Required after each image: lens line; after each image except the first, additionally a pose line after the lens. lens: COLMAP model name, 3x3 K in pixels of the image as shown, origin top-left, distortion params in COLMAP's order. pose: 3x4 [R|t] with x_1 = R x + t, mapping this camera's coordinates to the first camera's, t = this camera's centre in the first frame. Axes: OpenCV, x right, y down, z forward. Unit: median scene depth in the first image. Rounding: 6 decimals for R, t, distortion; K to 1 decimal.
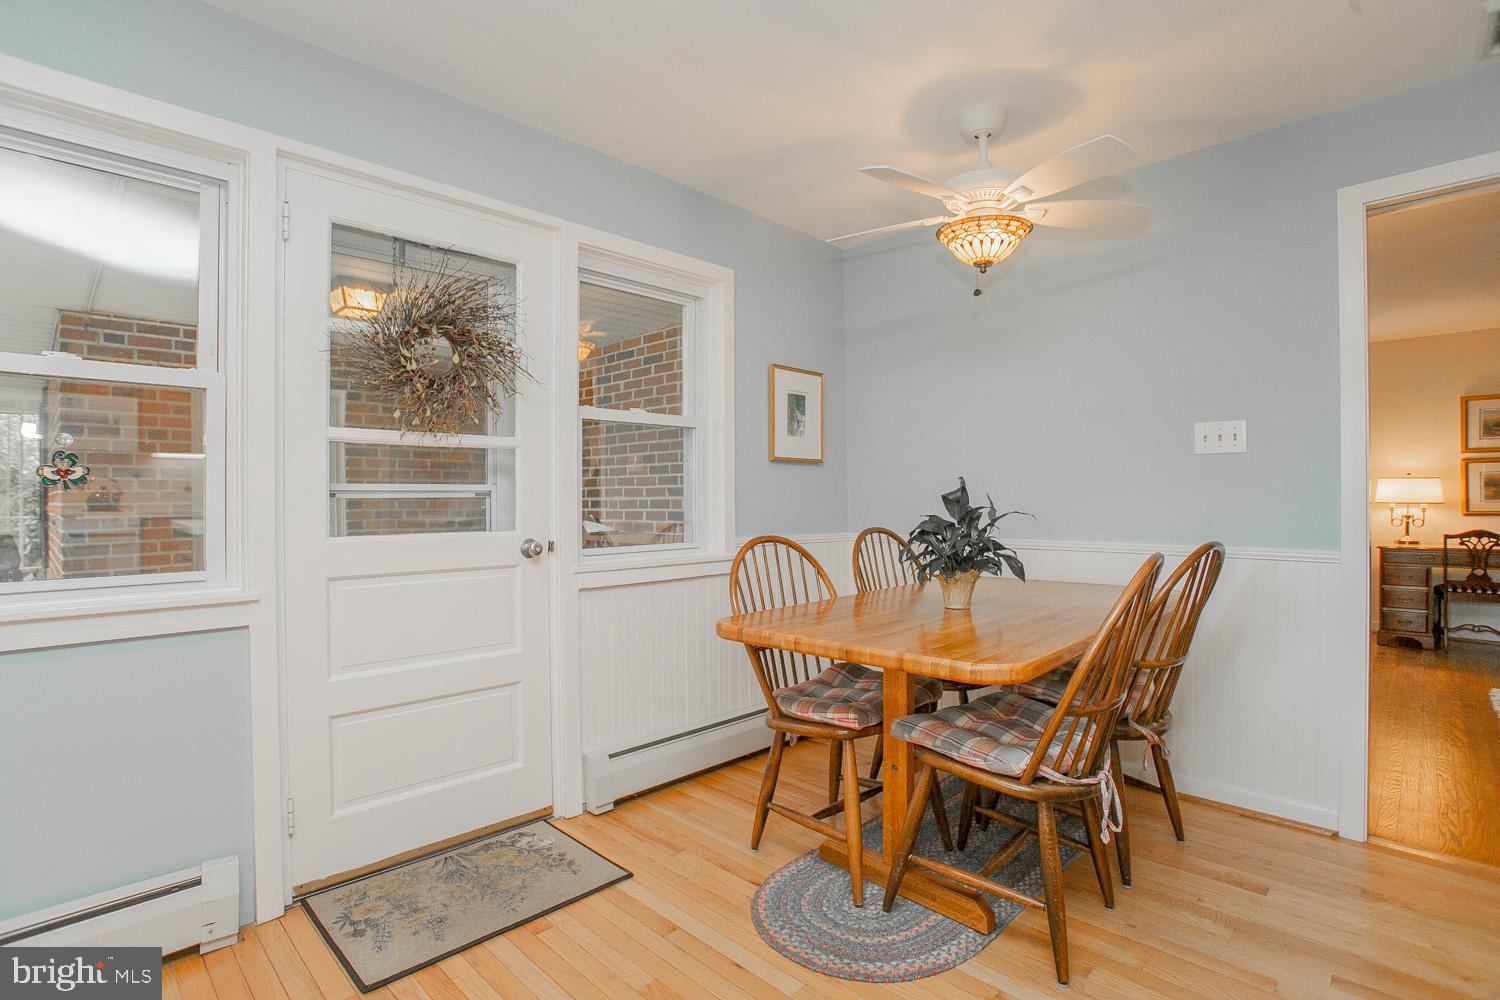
lens RADIAL K [[716.9, 0, 747.4], [0, 716.9, 501.6], [0, 0, 1]] dist [-0.047810, 0.015821]
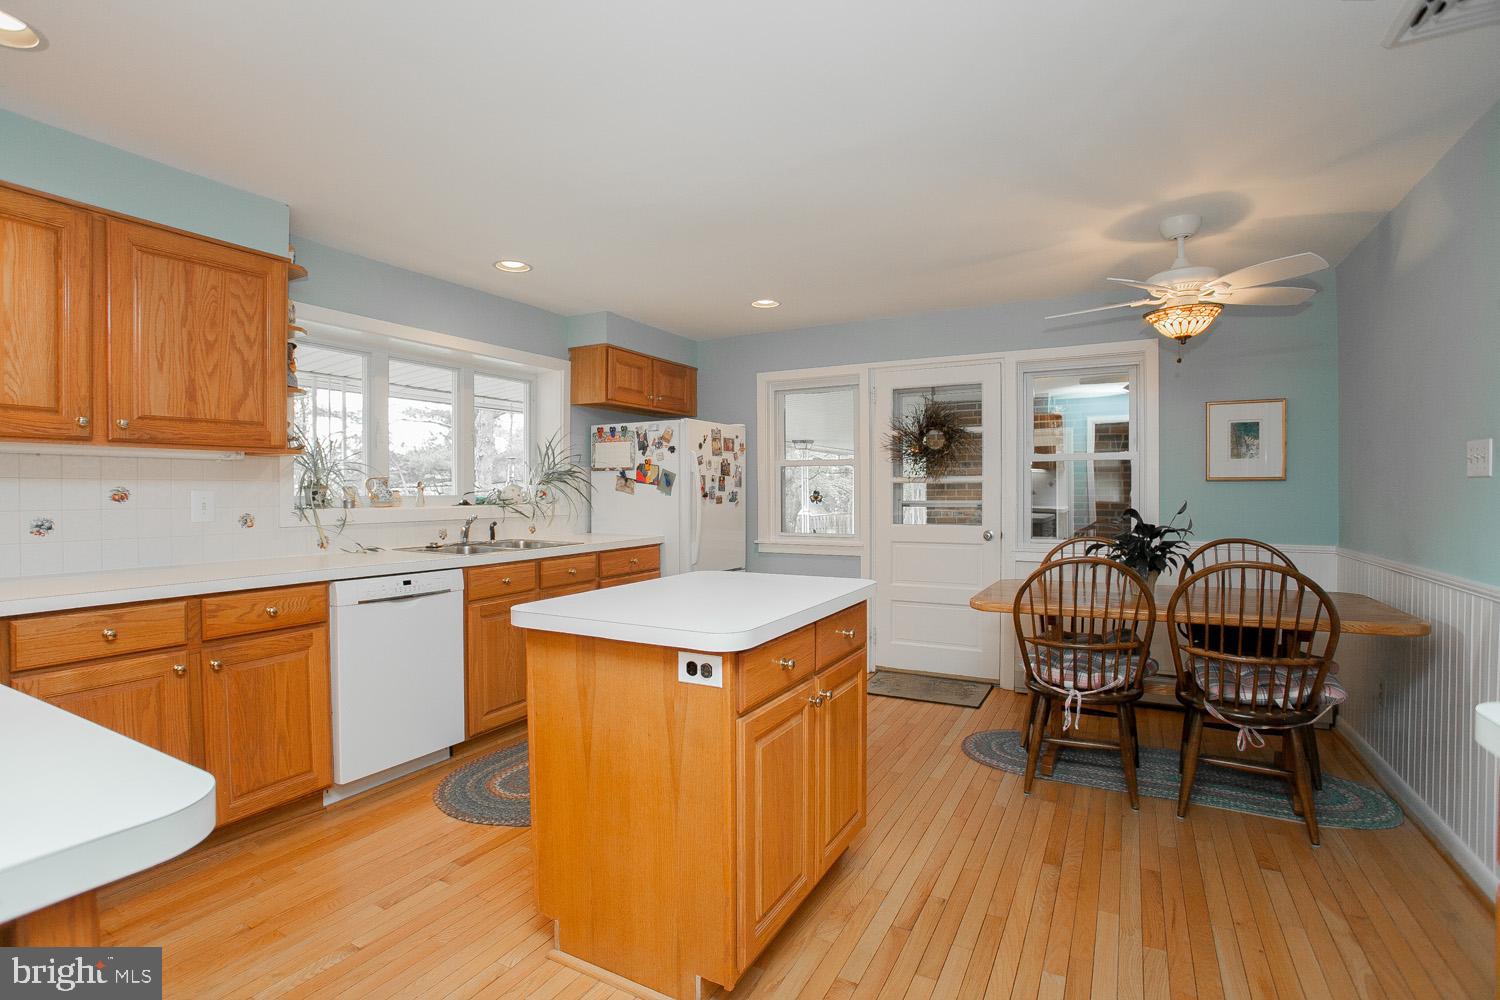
lens RADIAL K [[716.9, 0, 750.2], [0, 716.9, 497.1], [0, 0, 1]] dist [-0.047810, 0.015821]
pose [[0.293748, 0.014663, -0.955770, 1.268712], [-0.005112, 0.999892, 0.013769, -0.056066], [0.955869, 0.000841, 0.293792, -0.130535]]
